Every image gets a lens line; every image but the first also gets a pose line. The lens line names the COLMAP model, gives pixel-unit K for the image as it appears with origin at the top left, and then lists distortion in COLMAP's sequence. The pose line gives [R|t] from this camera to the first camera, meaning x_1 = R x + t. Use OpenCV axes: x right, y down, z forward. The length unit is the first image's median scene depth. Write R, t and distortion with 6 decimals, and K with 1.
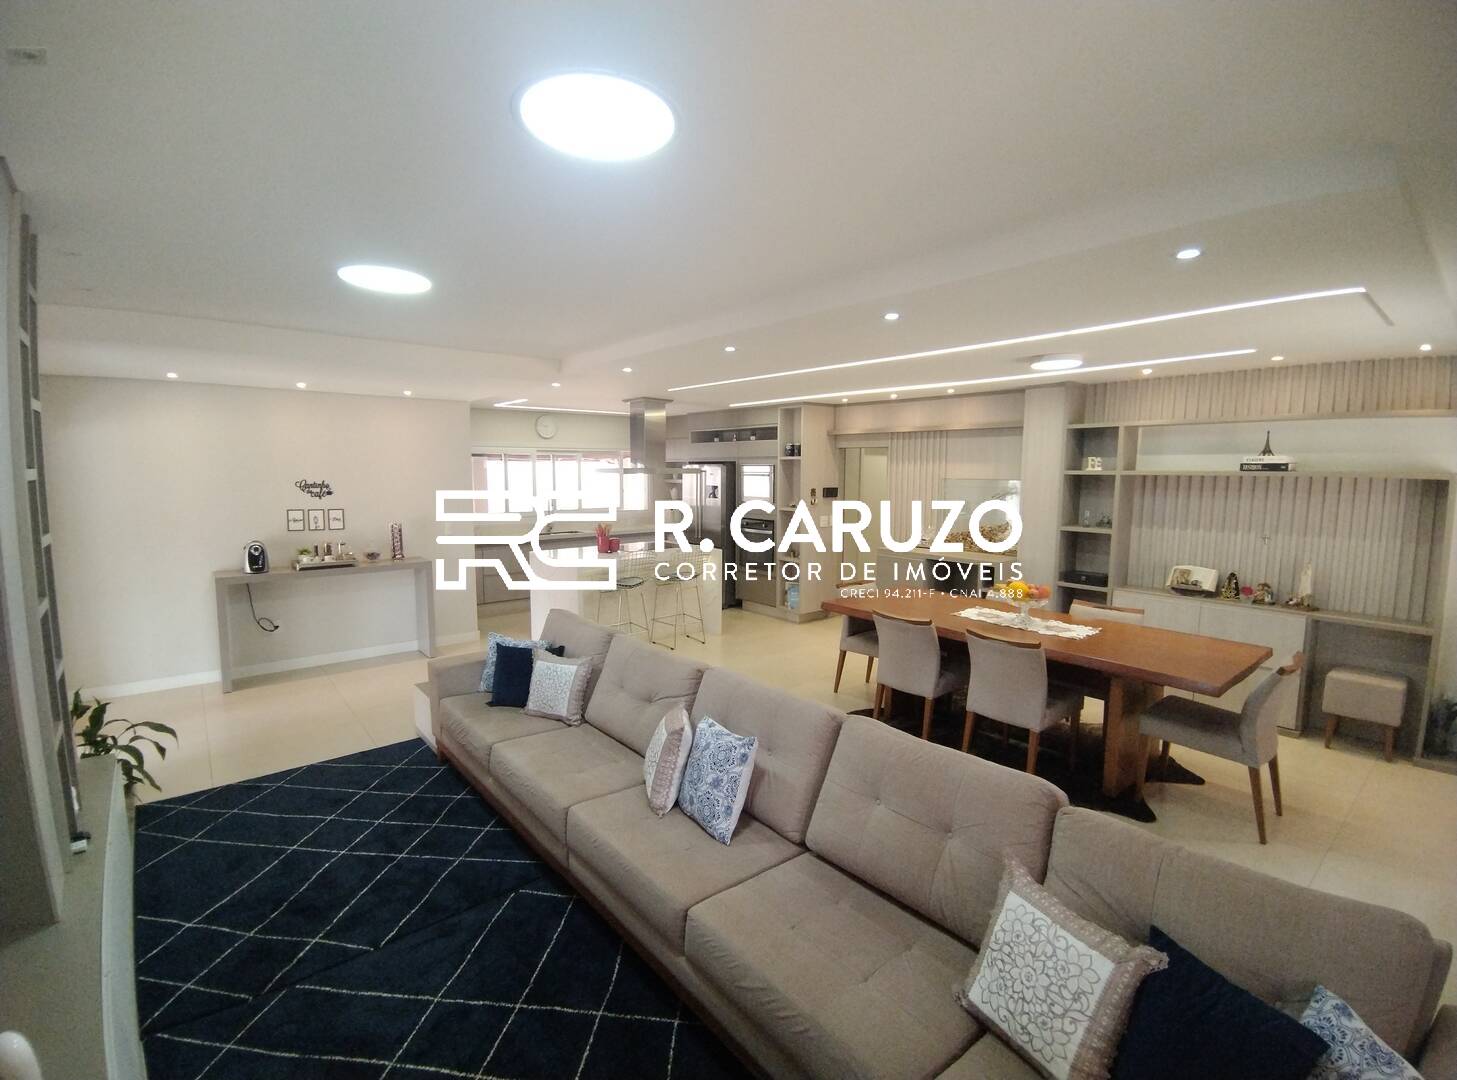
lens RADIAL K [[675.3, 0, 728.5], [0, 675.3, 540.0], [0, 0, 1]] dist [0.041055, -0.025339]
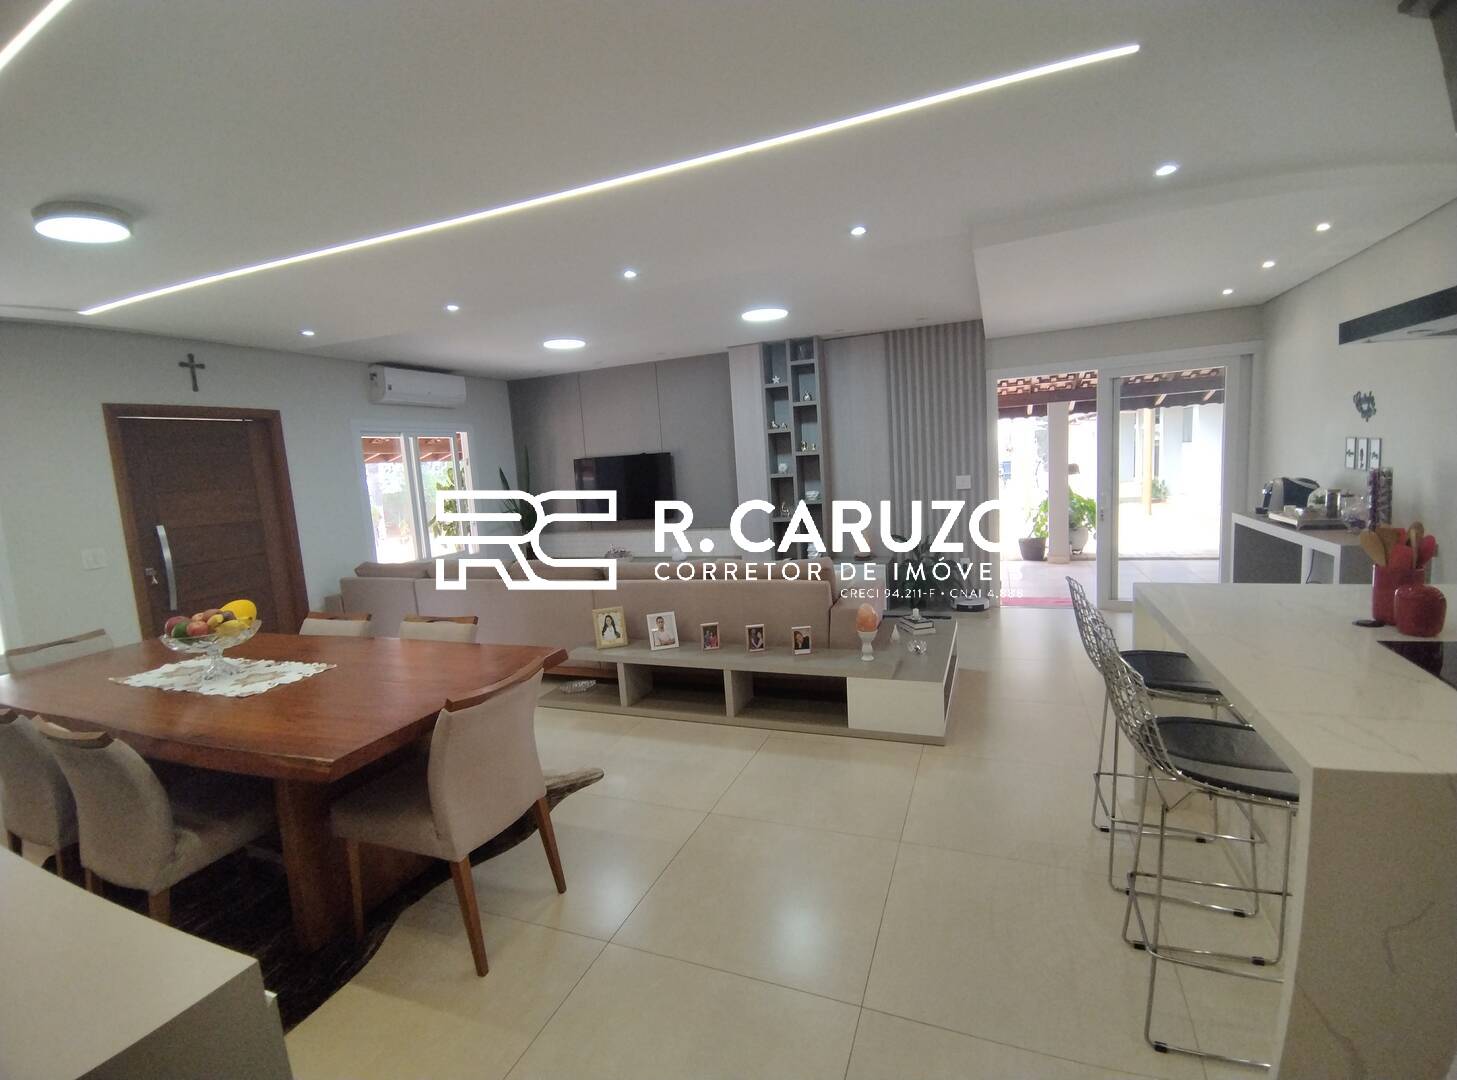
lens RADIAL K [[658.8, 0, 723.7], [0, 658.8, 542.4], [0, 0, 1]] dist [-0.000910, 0.010518]
pose [[-0.875644, 0.112711, -0.469621, 0.214684], [0.010999, 0.976788, 0.213925, -0.088792], [0.482832, 0.182157, -0.856558, 1.268263]]
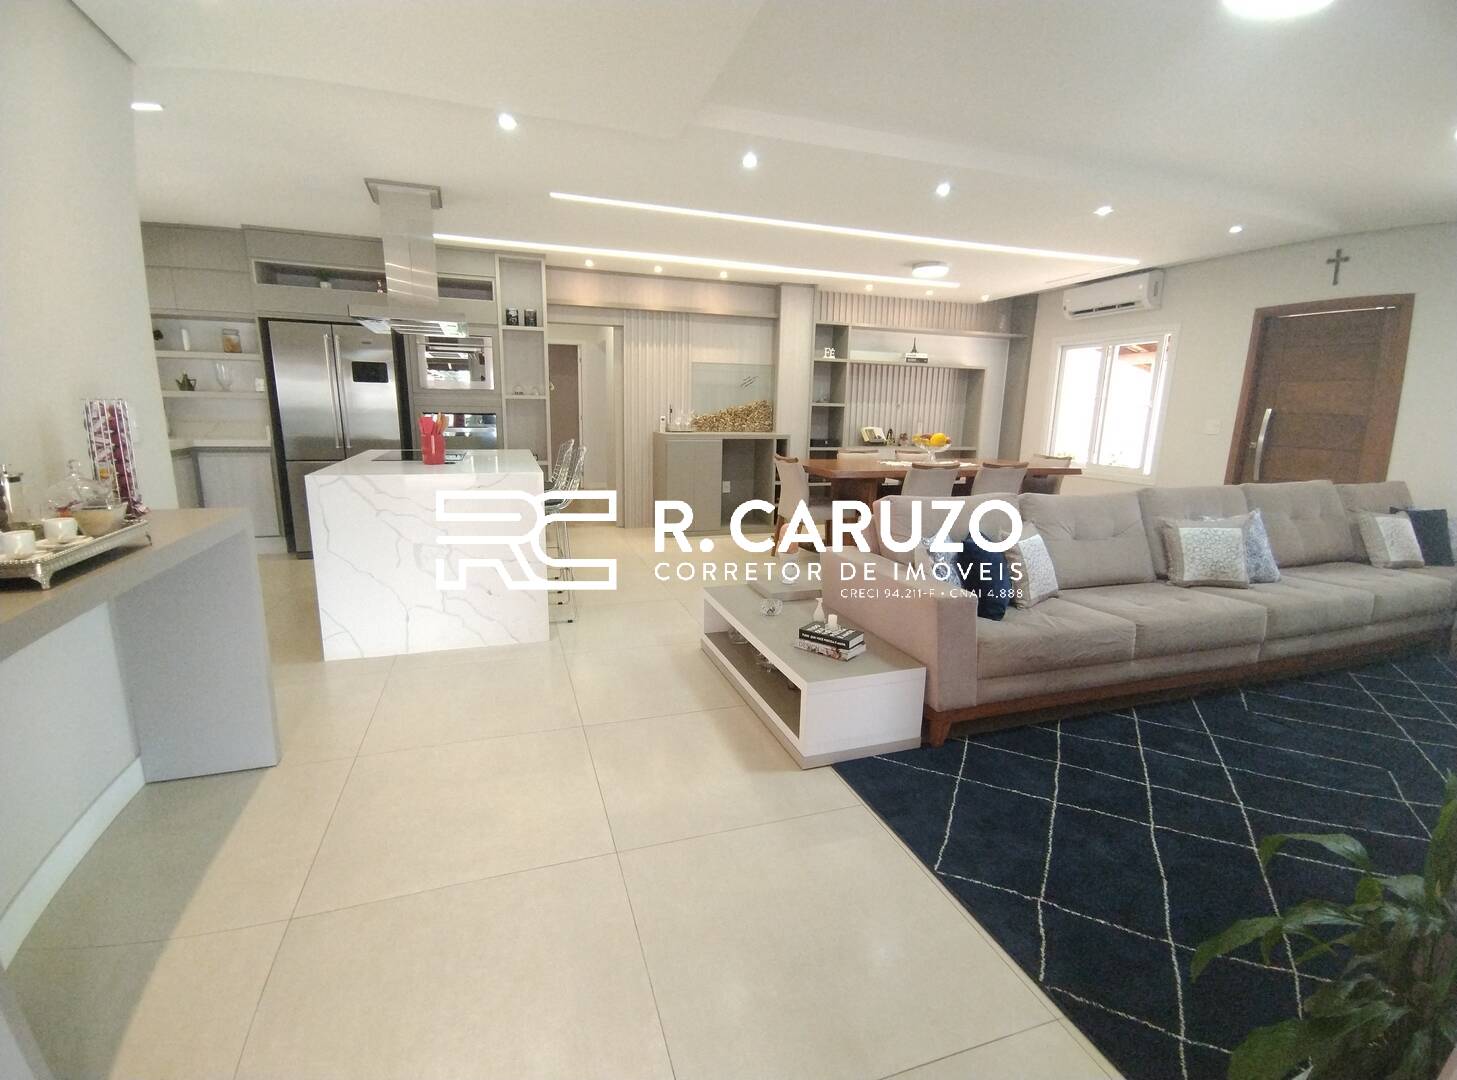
lens RADIAL K [[661.0, 0, 721.2], [0, 661.0, 532.2], [0, 0, 1]] dist [0.085104, -0.063311]
pose [[0.345608, -0.179033, 0.921142, -0.735433], [0.081731, 0.983644, 0.160516, 0.003557], [-0.934813, 0.019811, 0.354588, 0.671797]]
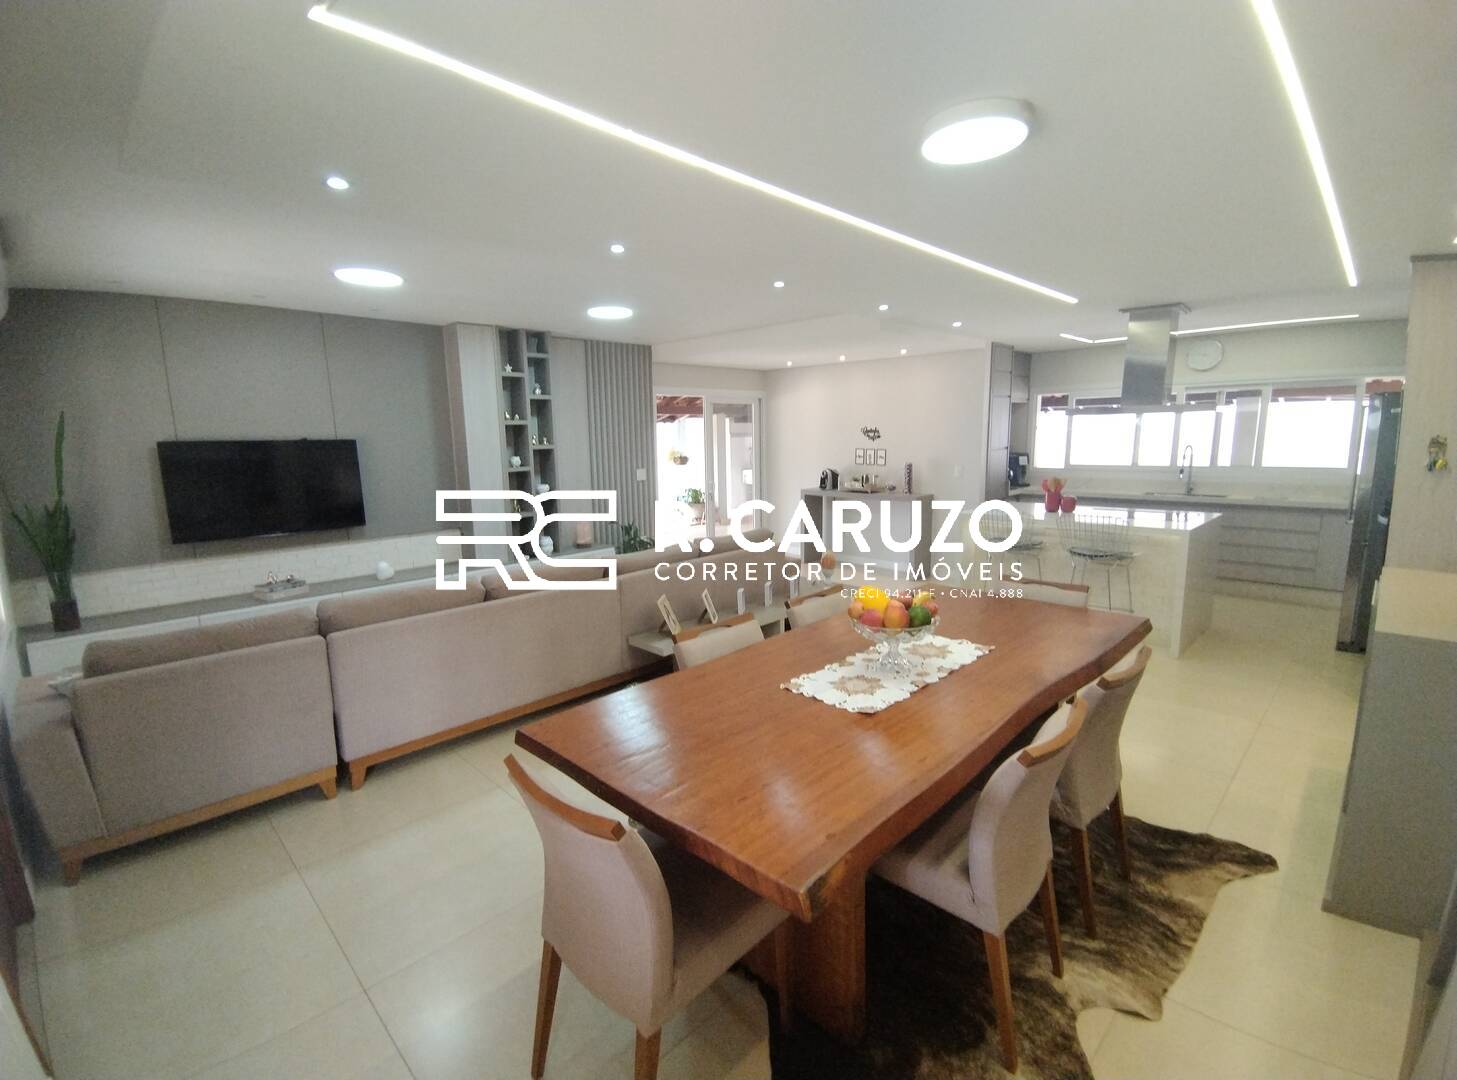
lens RADIAL K [[658.8, 0, 723.7], [0, 658.8, 542.4], [0, 0, 1]] dist [-0.000910, 0.010518]
pose [[0.102220, 0.161044, -0.981639, 0.670879], [-0.086688, 0.984496, 0.152486, -0.036761], [0.990977, 0.069509, 0.114596, 0.582970]]
